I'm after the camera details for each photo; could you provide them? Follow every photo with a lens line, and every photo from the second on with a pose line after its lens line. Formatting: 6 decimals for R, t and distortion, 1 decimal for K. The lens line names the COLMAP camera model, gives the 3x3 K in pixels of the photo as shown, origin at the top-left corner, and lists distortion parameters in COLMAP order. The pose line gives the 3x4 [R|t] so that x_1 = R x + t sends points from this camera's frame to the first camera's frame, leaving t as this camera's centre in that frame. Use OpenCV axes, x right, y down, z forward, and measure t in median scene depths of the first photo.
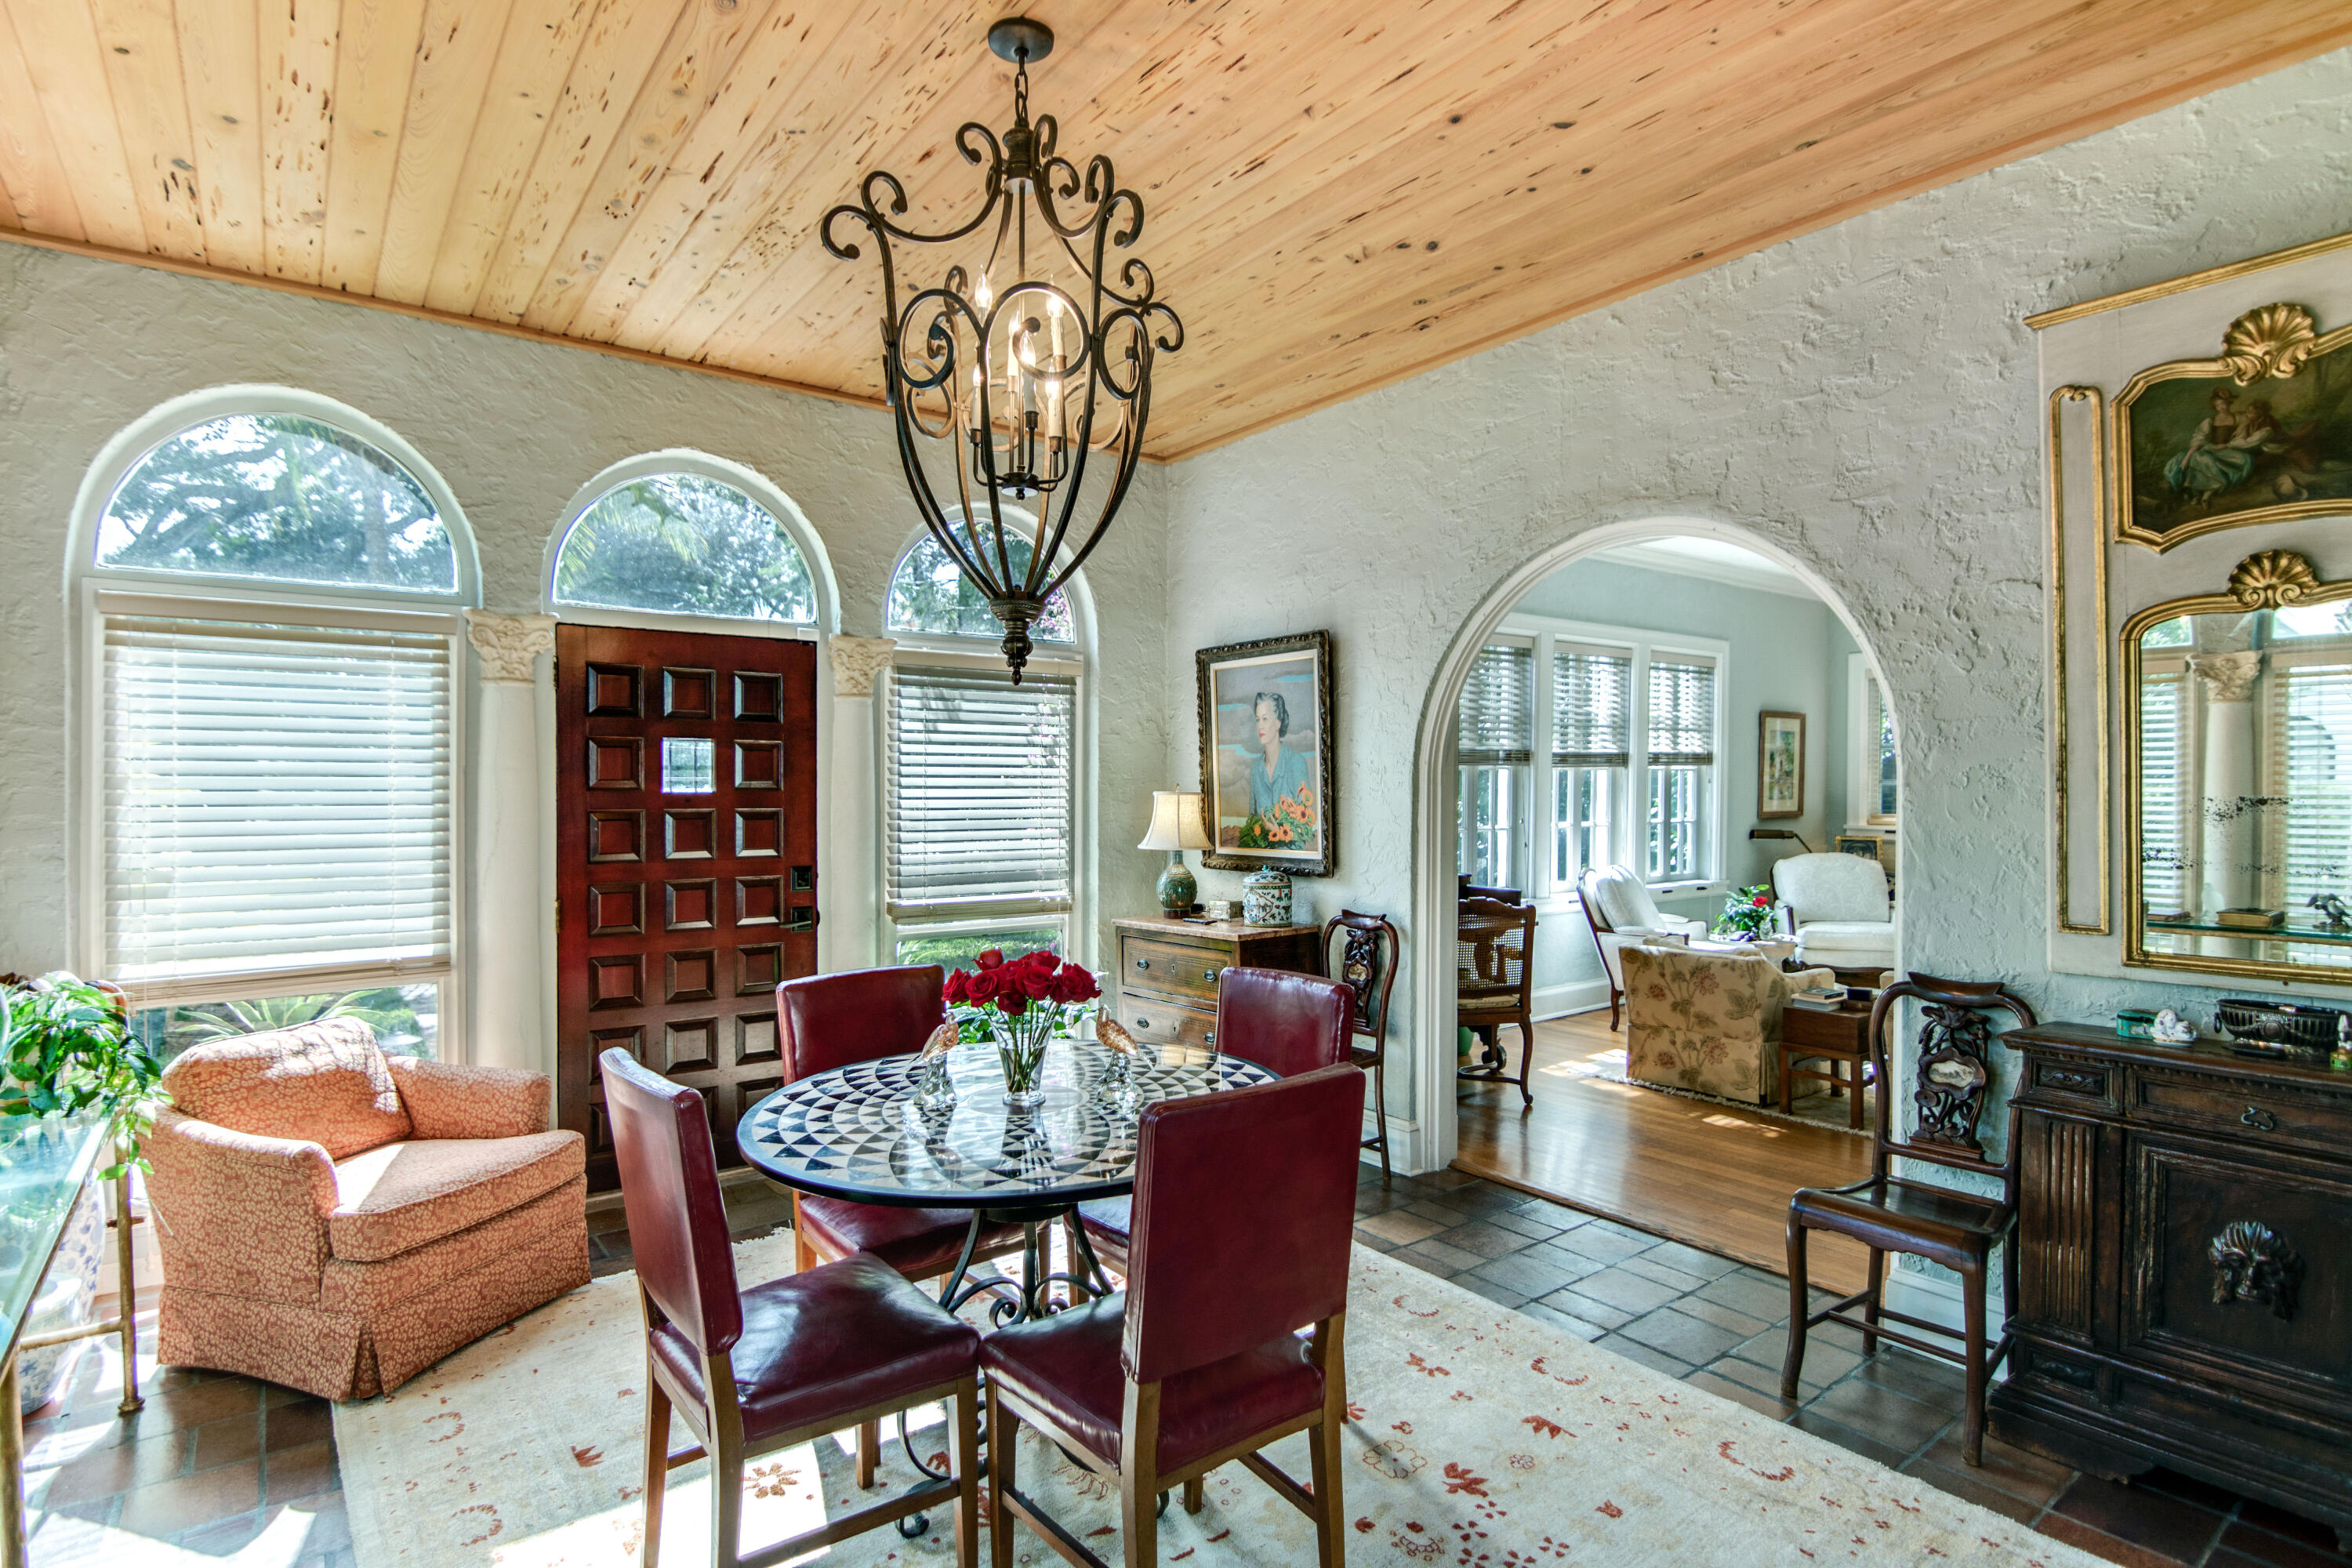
lens RADIAL K [[1190.7, 0, 1176.3], [0, 1190.7, 789.8], [0, 0, 1]] dist [-0.003406, -0.012209]
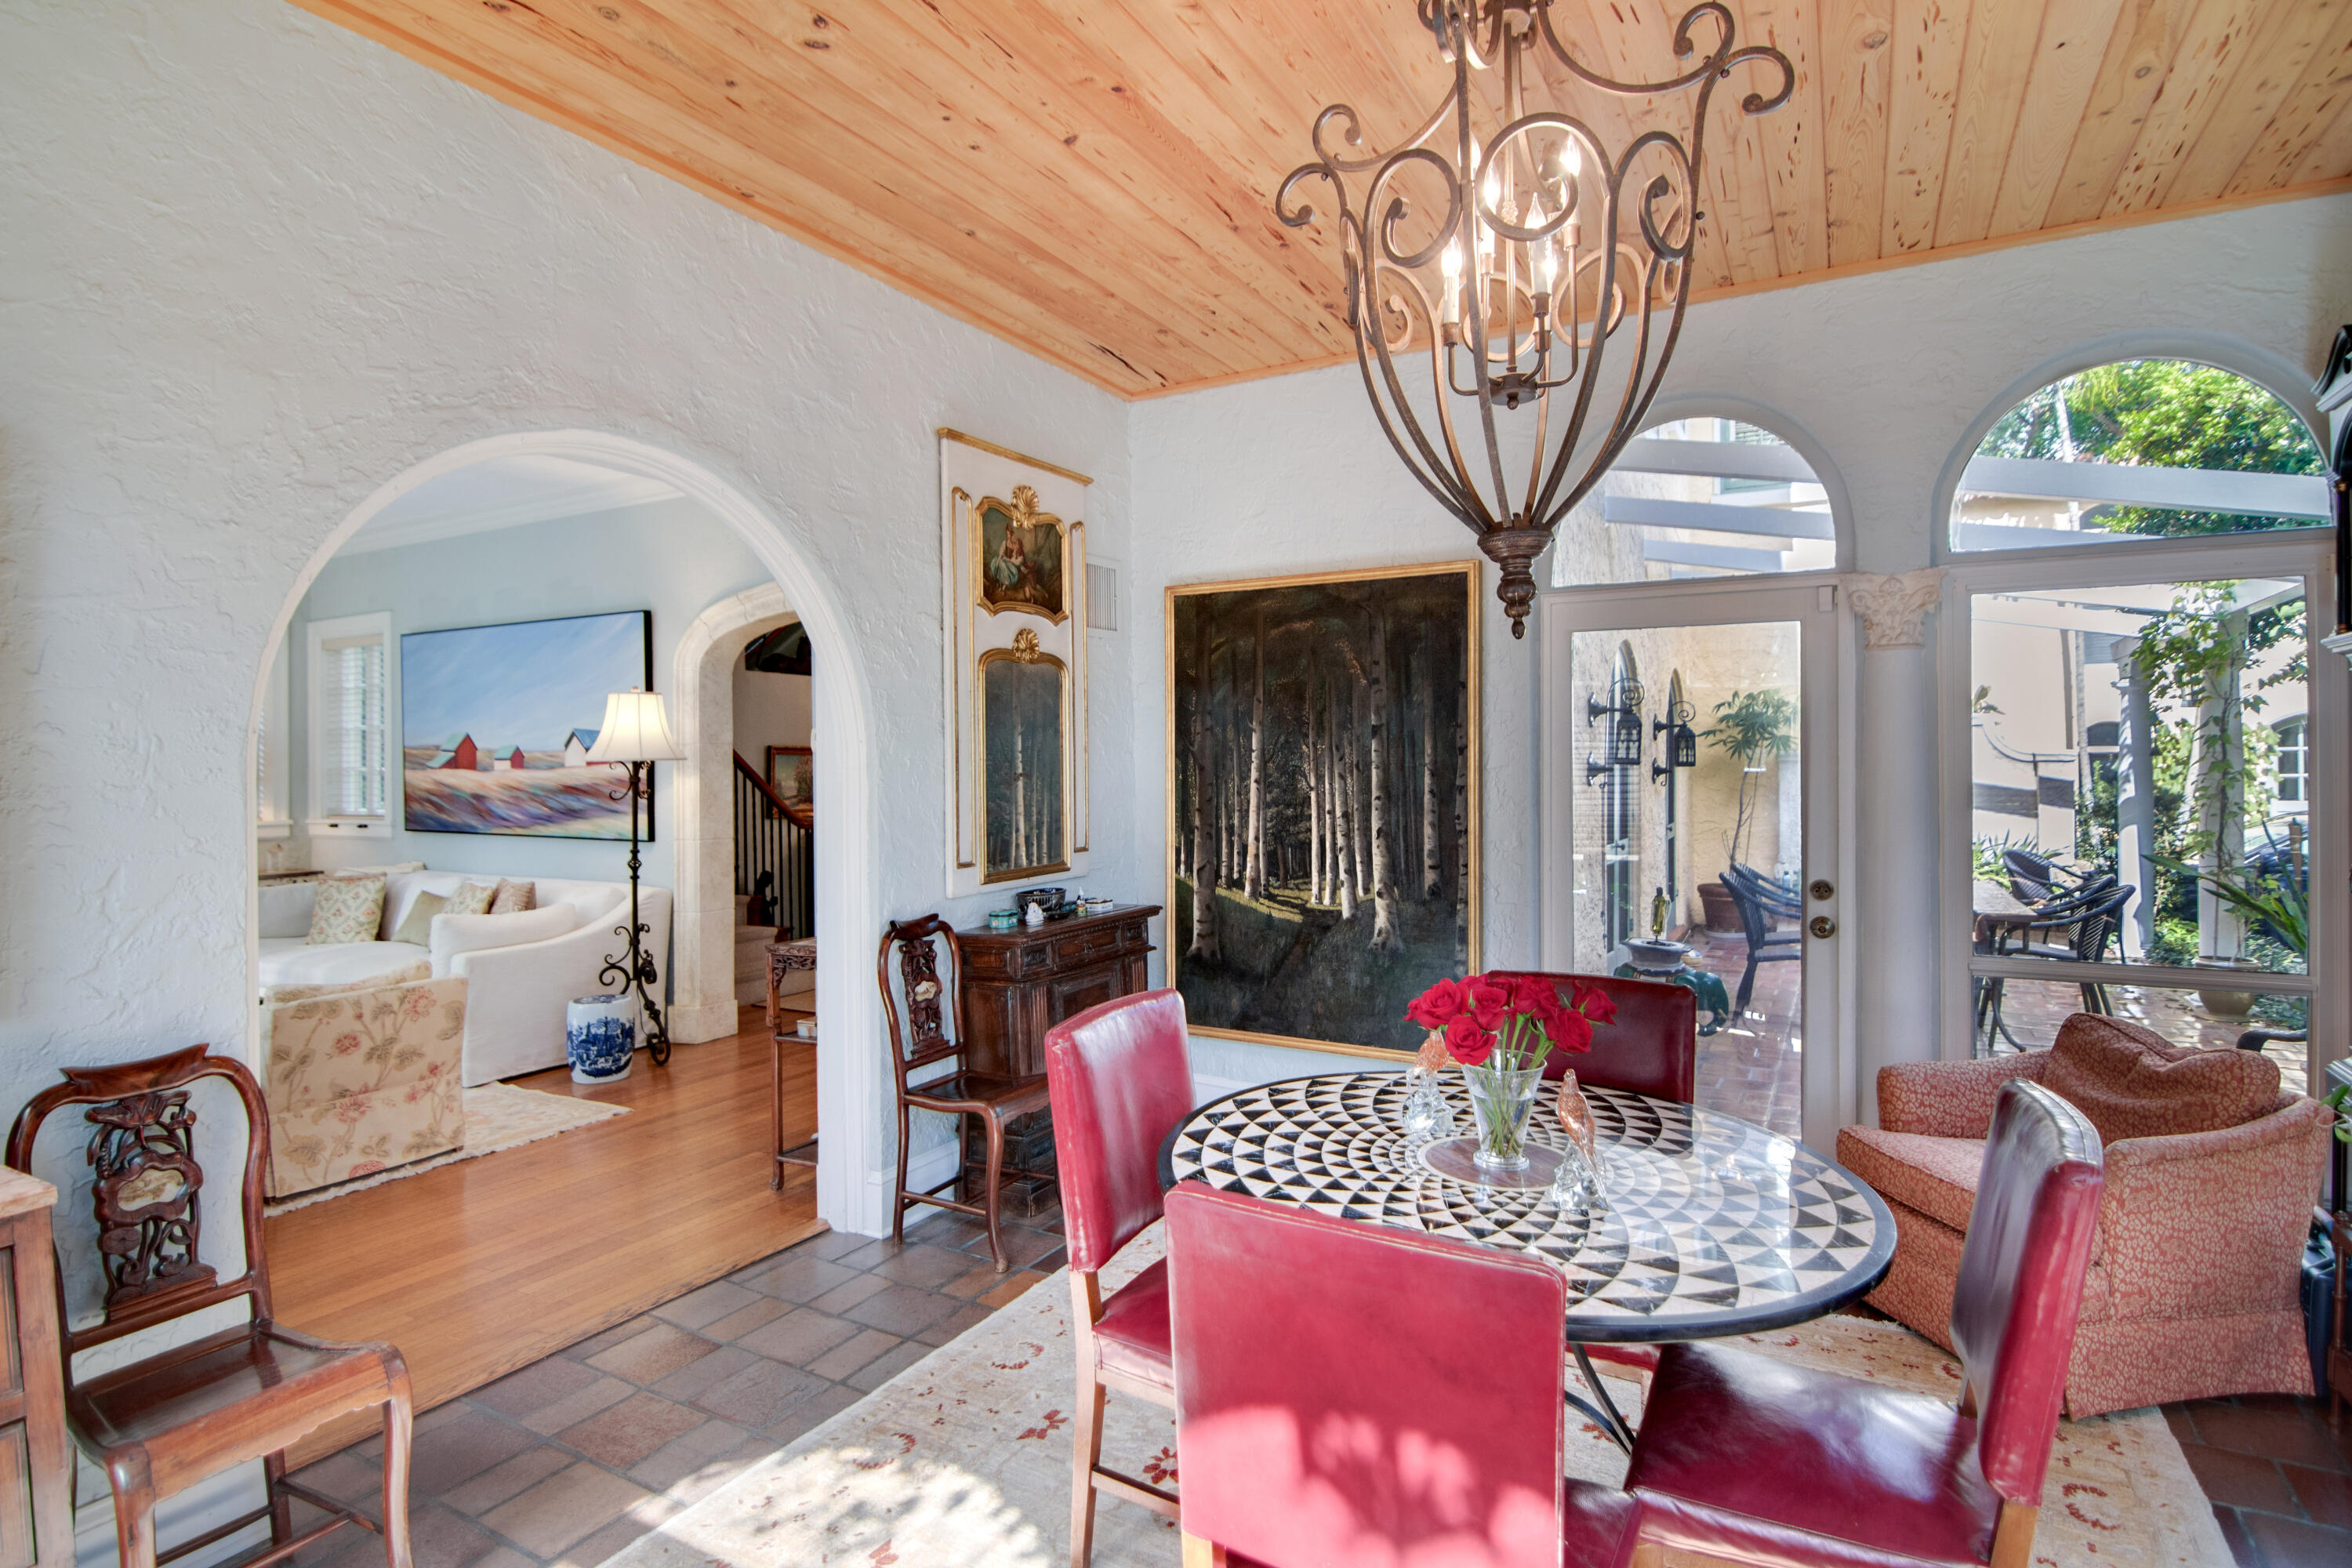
lens RADIAL K [[1192.7, 0, 1178.6], [0, 1192.7, 766.1], [0, 0, 1]] dist [-0.001592, -0.020003]
pose [[-0.399731, 0.000855, 0.916632, -0.727560], [0.014084, 0.999887, 0.005209, -0.008167], [-0.916524, 0.014992, -0.399698, 1.432157]]
